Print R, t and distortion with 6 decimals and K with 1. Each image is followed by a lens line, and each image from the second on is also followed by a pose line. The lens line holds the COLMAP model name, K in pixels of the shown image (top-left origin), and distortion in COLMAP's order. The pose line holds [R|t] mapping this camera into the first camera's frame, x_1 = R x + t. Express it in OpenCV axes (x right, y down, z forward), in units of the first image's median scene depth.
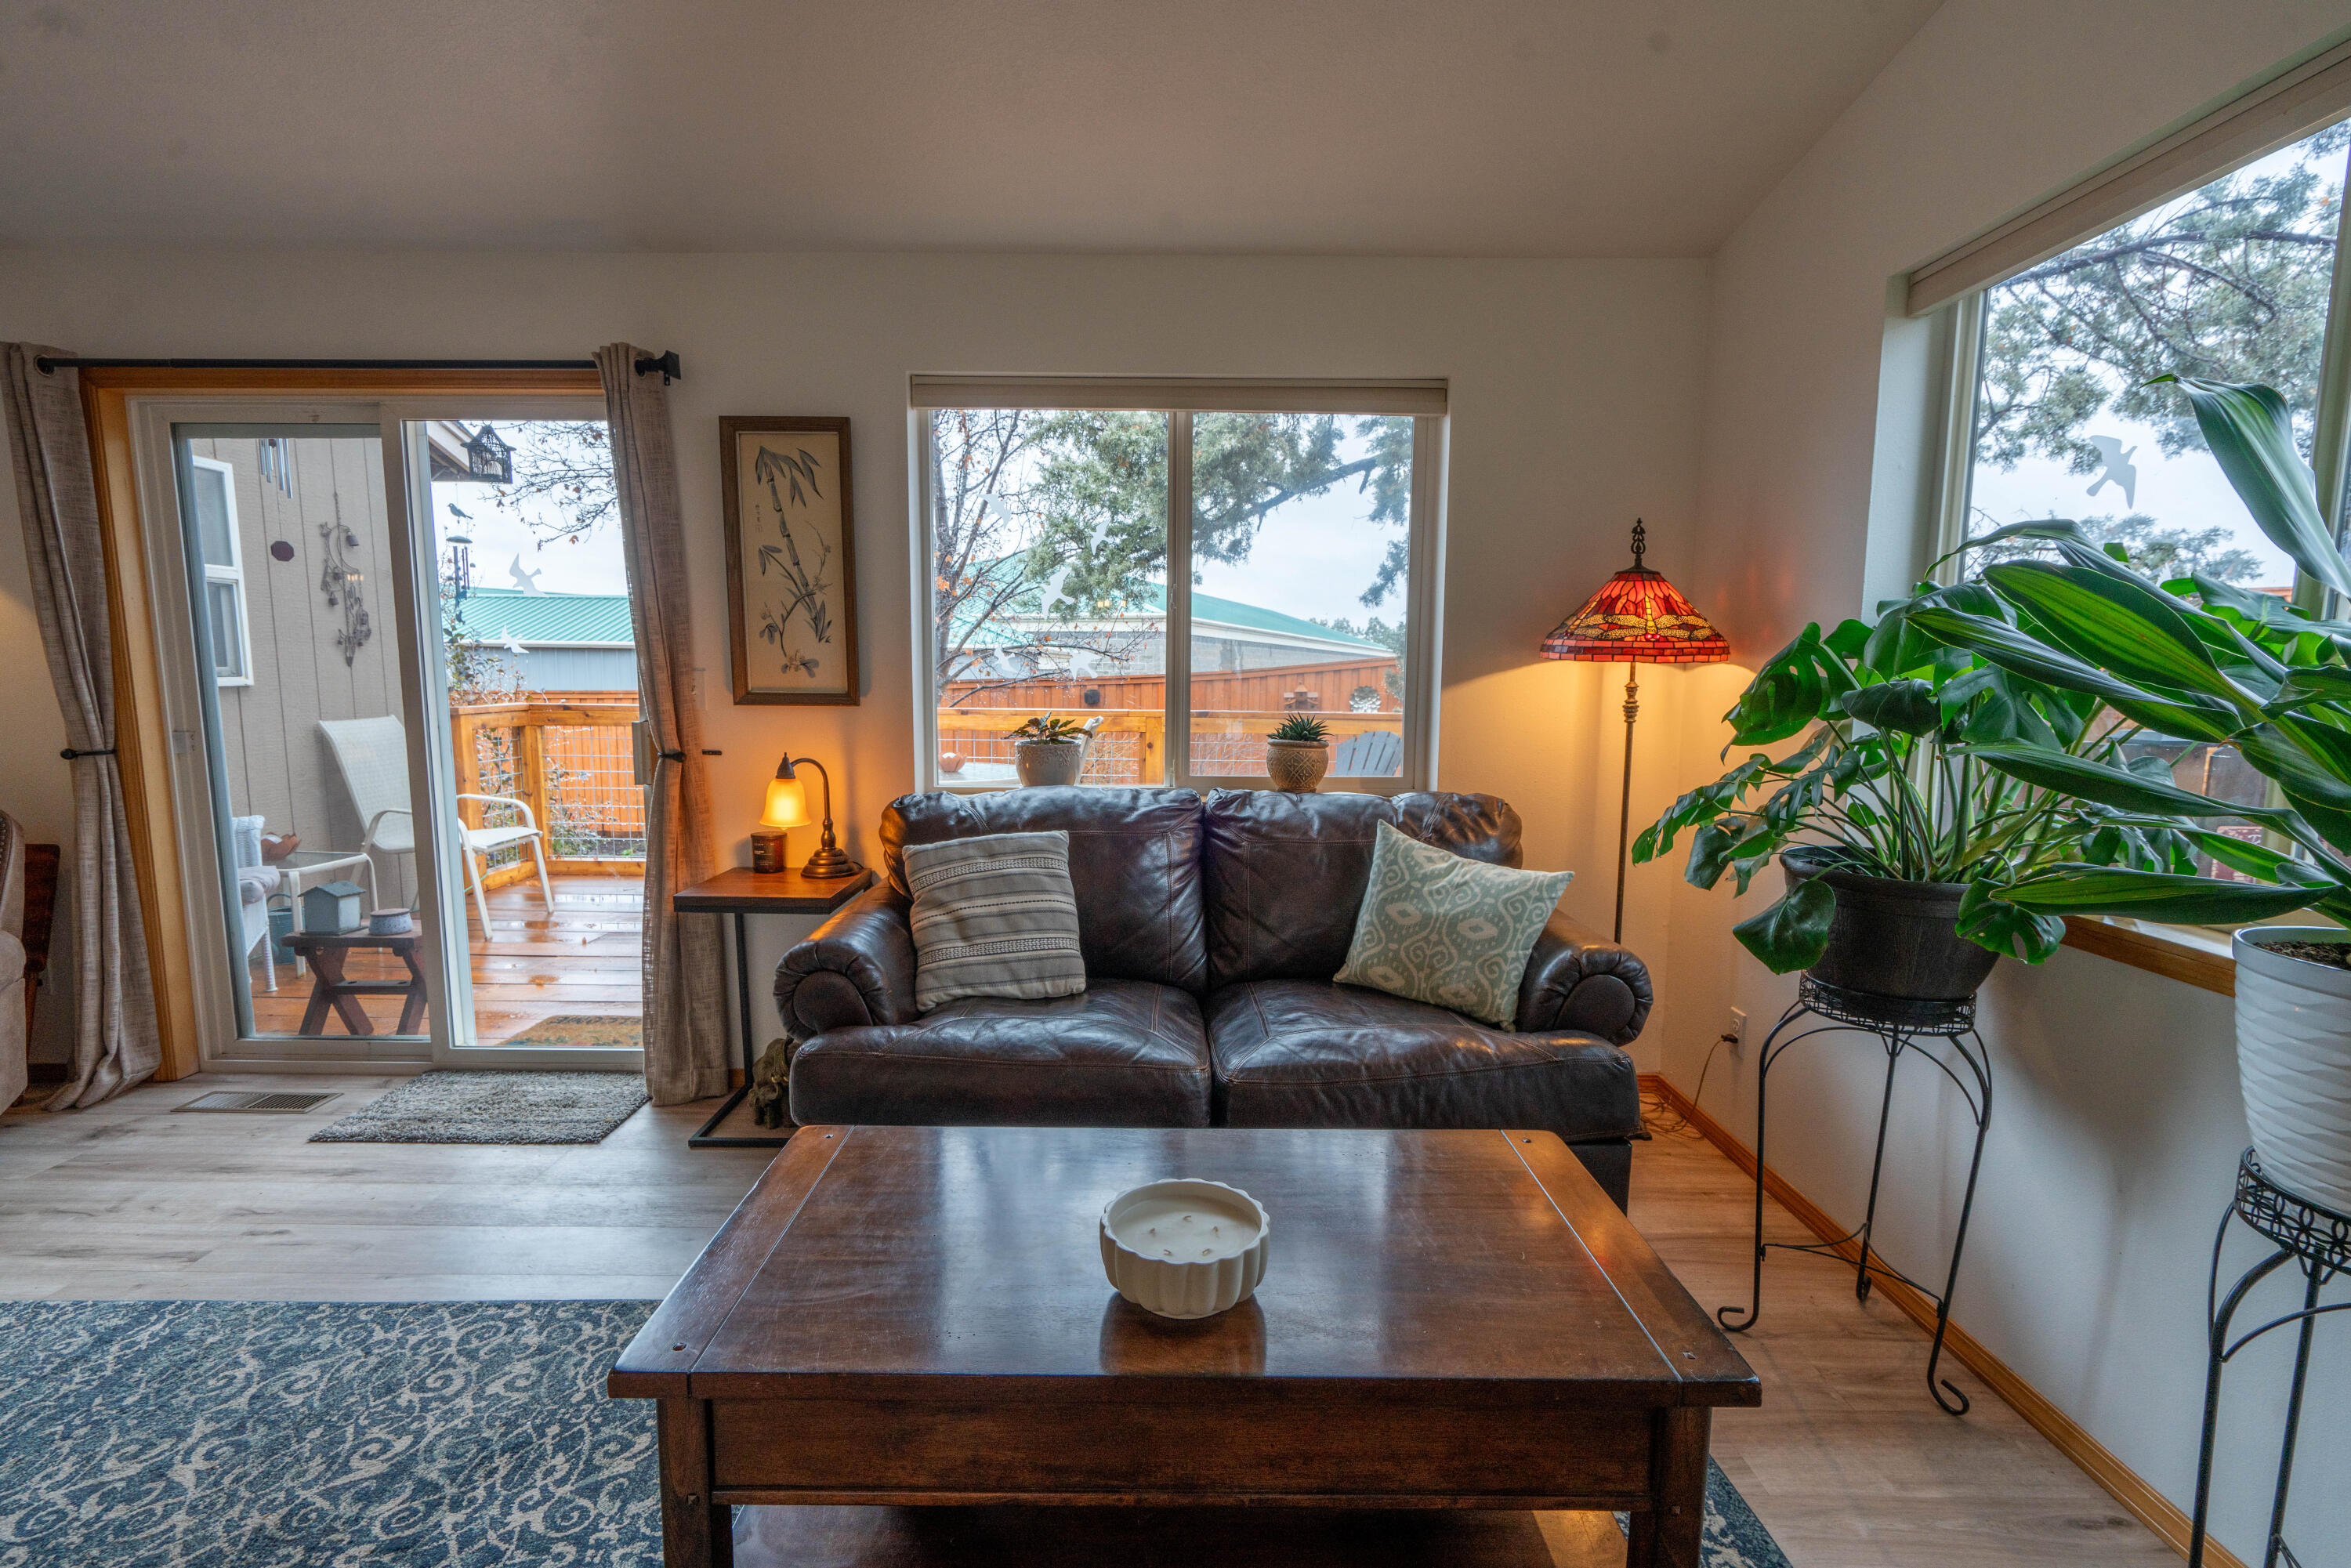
lens RADIAL K [[1064.8, 0, 1163.5], [0, 1064.8, 797.3], [0, 0, 1]] dist [-0.002972, 0.002141]
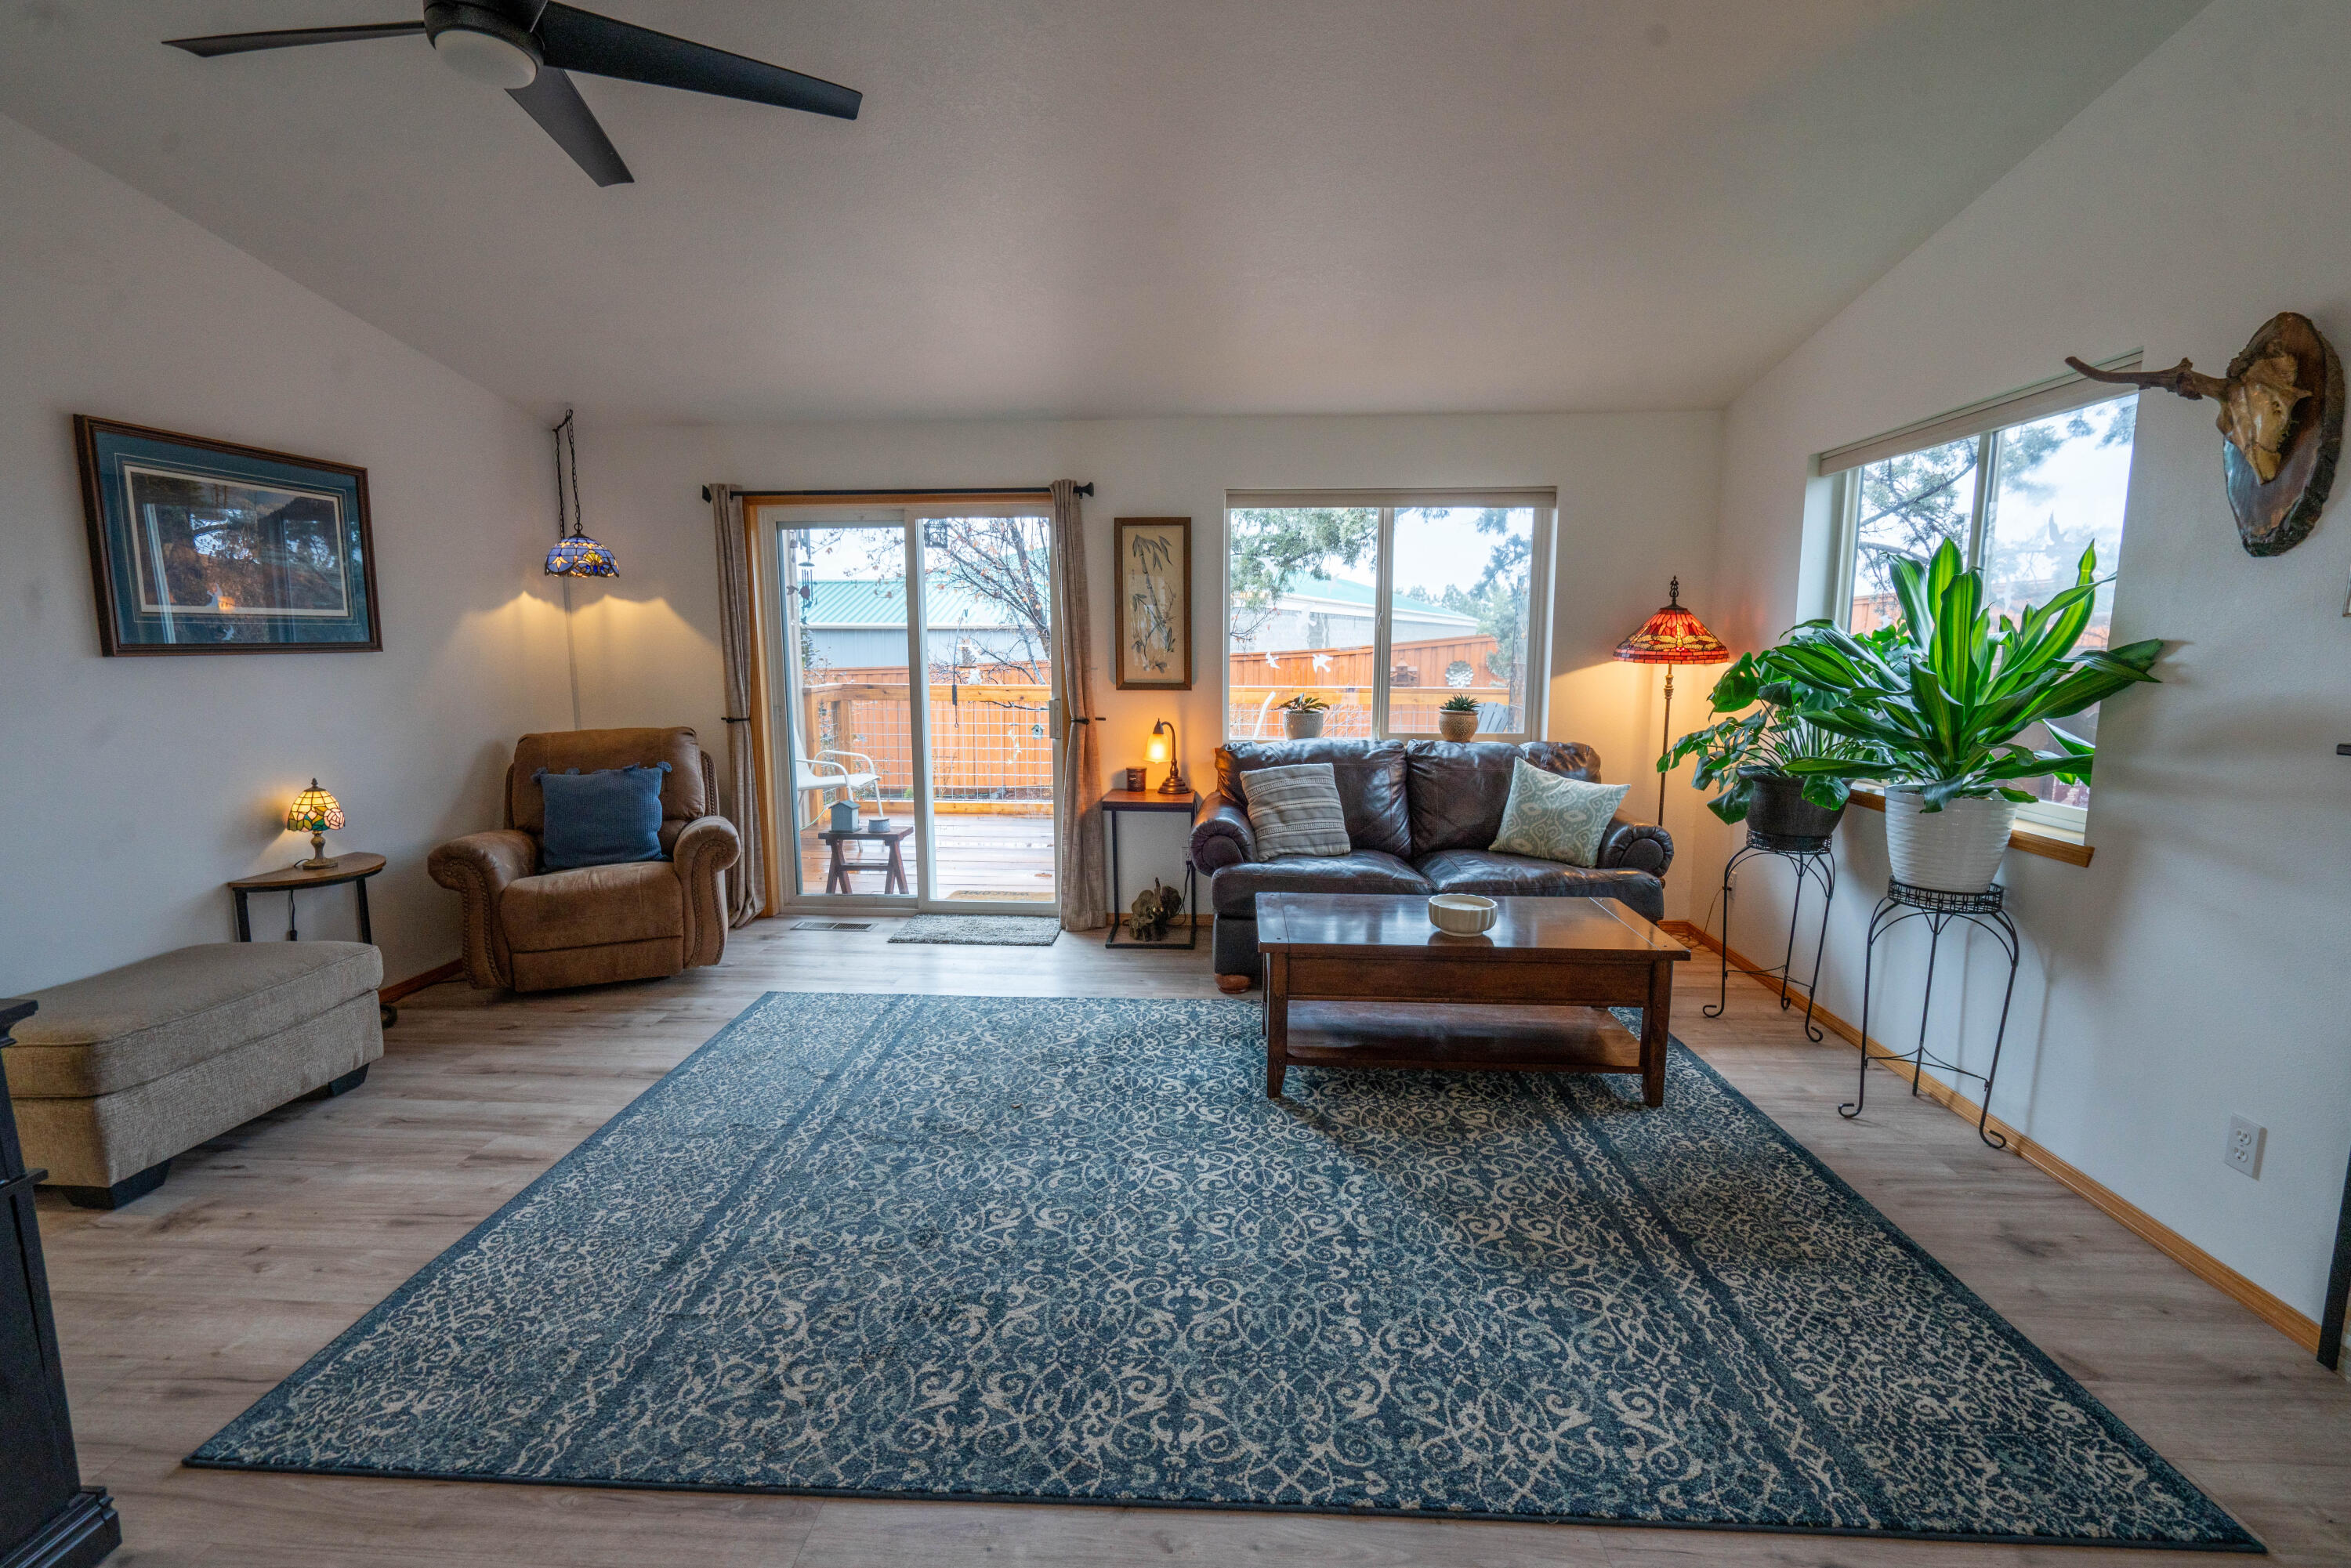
lens RADIAL K [[1064.8, 0, 1172.3], [0, 1064.8, 786.5], [0, 0, 1]] dist [-0.002972, 0.002141]
pose [[0.998287, 0.001506, -0.058483, -0.224878], [-0.000418, 0.999827, 0.018600, 0.033800], [0.058501, -0.018544, 0.998115, -0.670171]]
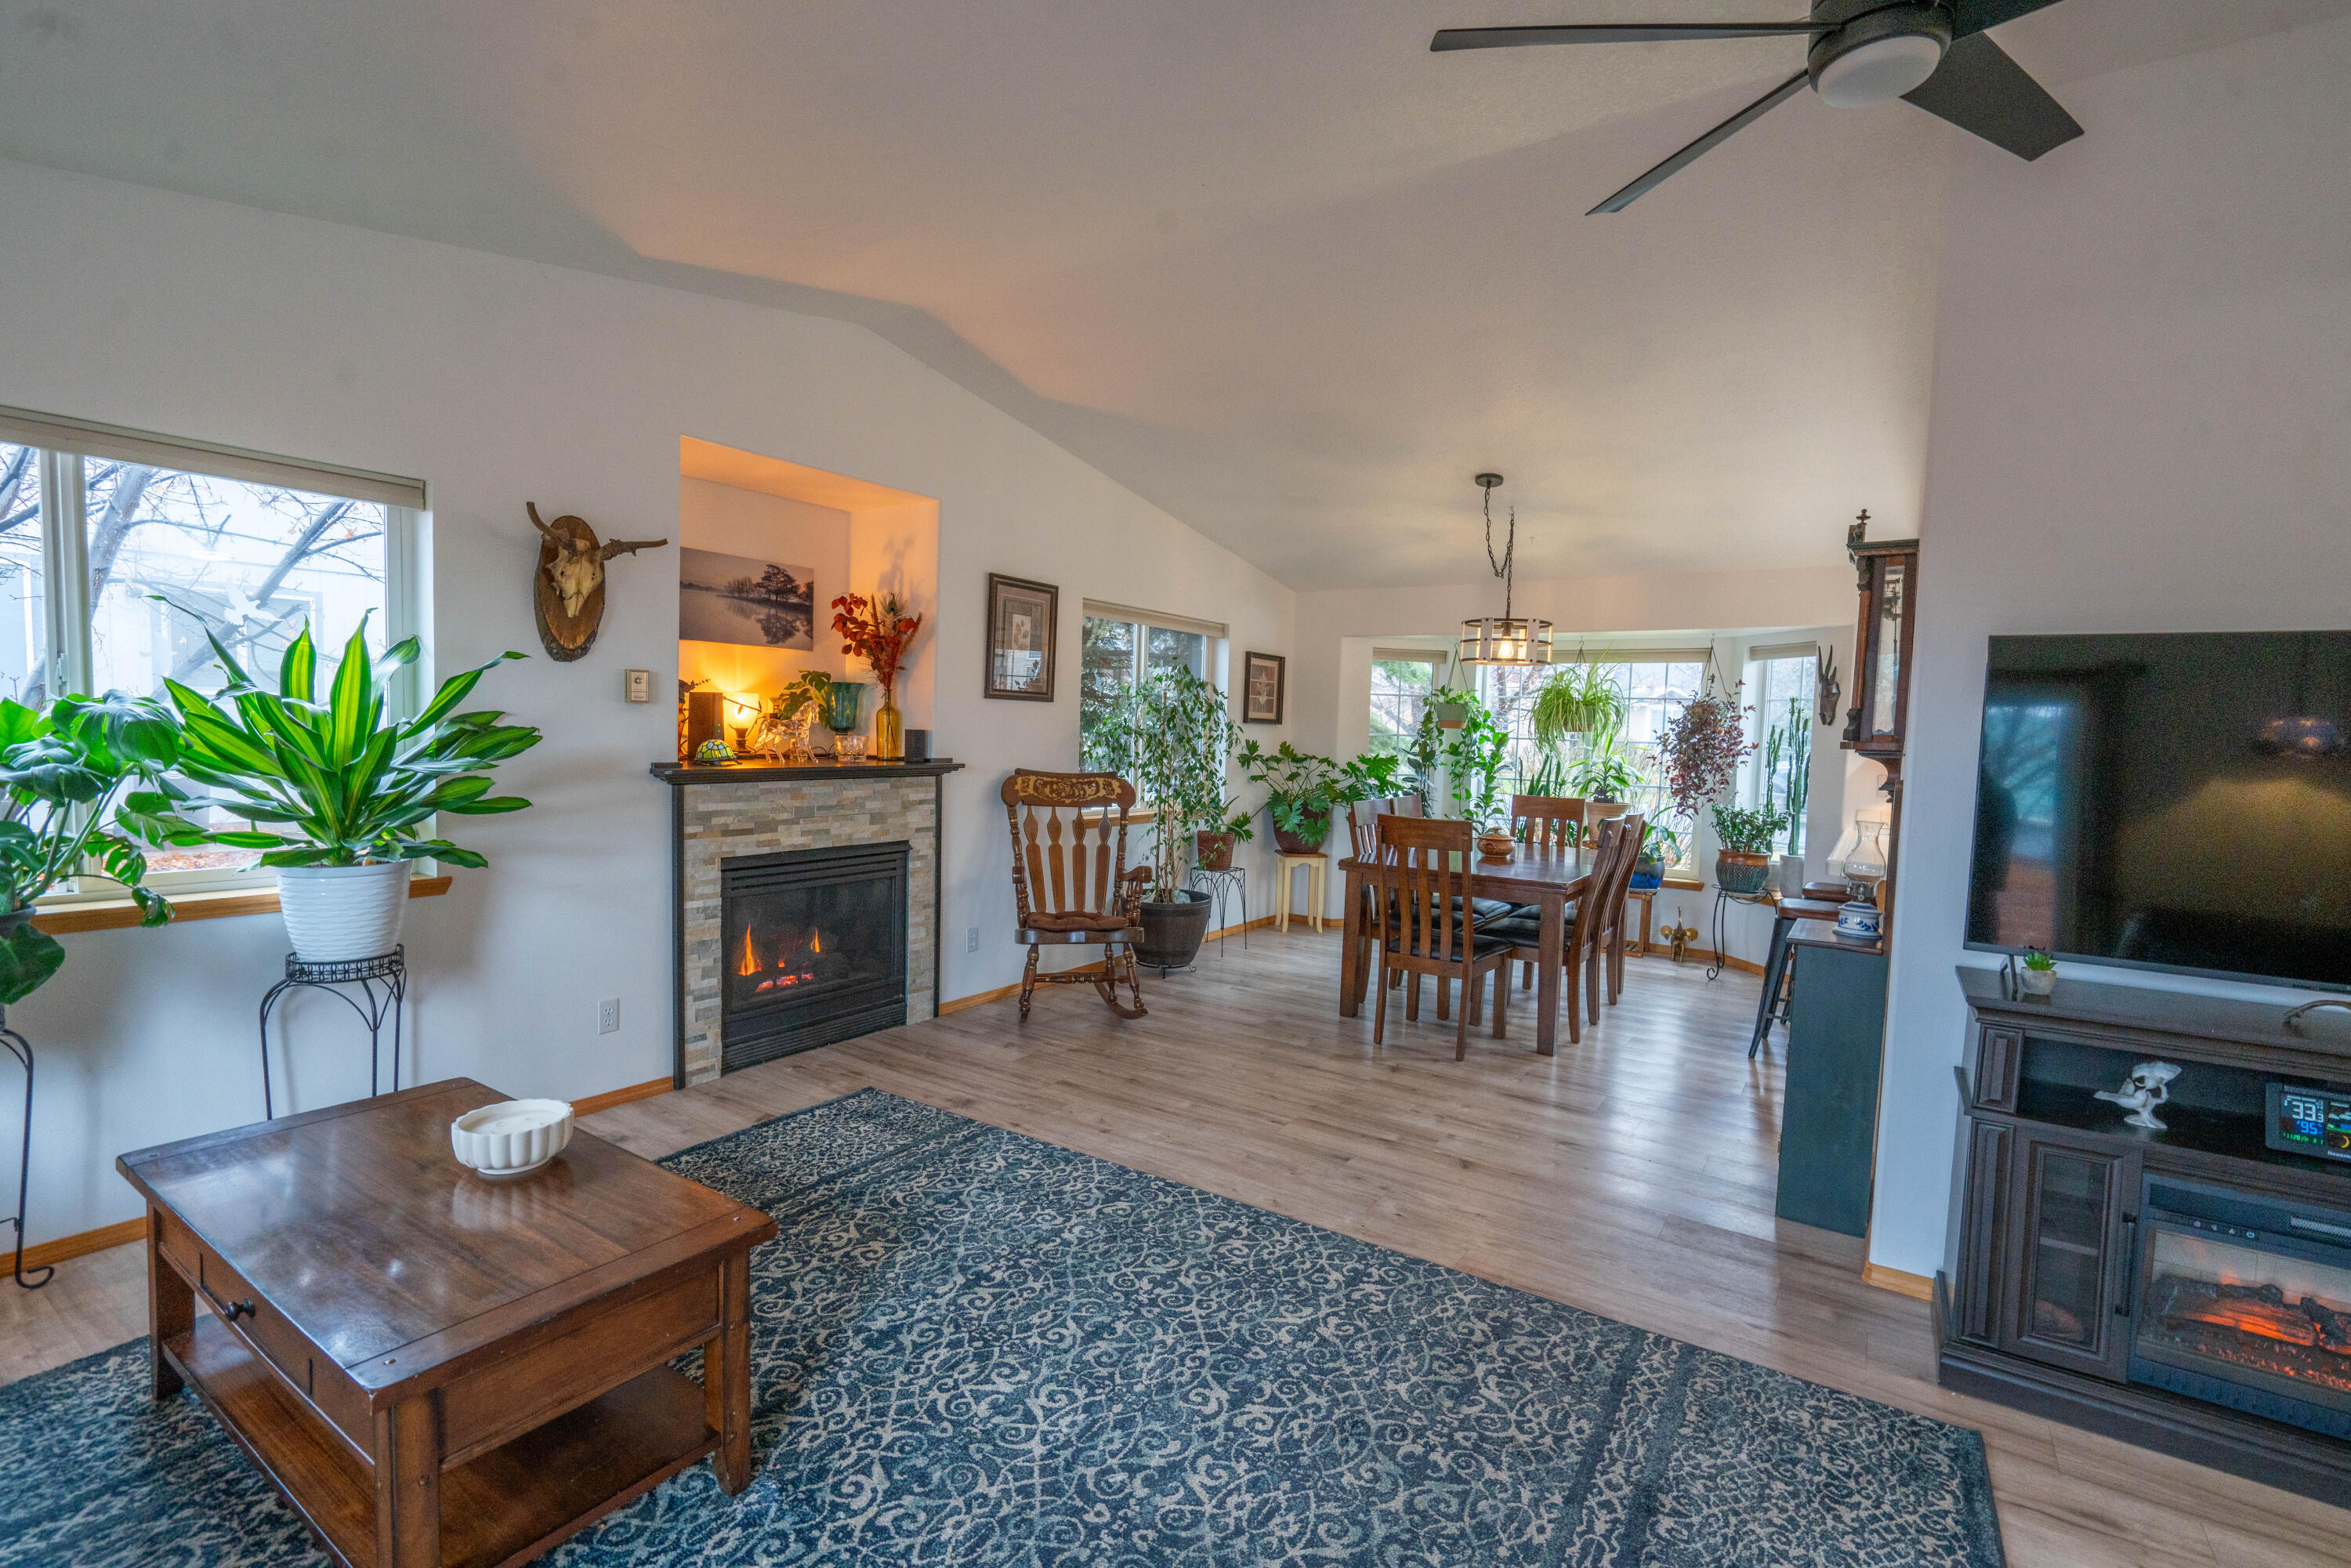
lens RADIAL K [[1064.8, 0, 1181.5], [0, 1064.8, 788.7], [0, 0, 1]] dist [-0.002972, 0.002141]
pose [[-0.833376, -0.066821, 0.548652, -0.735744], [0.029324, 0.985921, 0.164619, -0.145437], [-0.551928, 0.153278, -0.819684, 0.728903]]
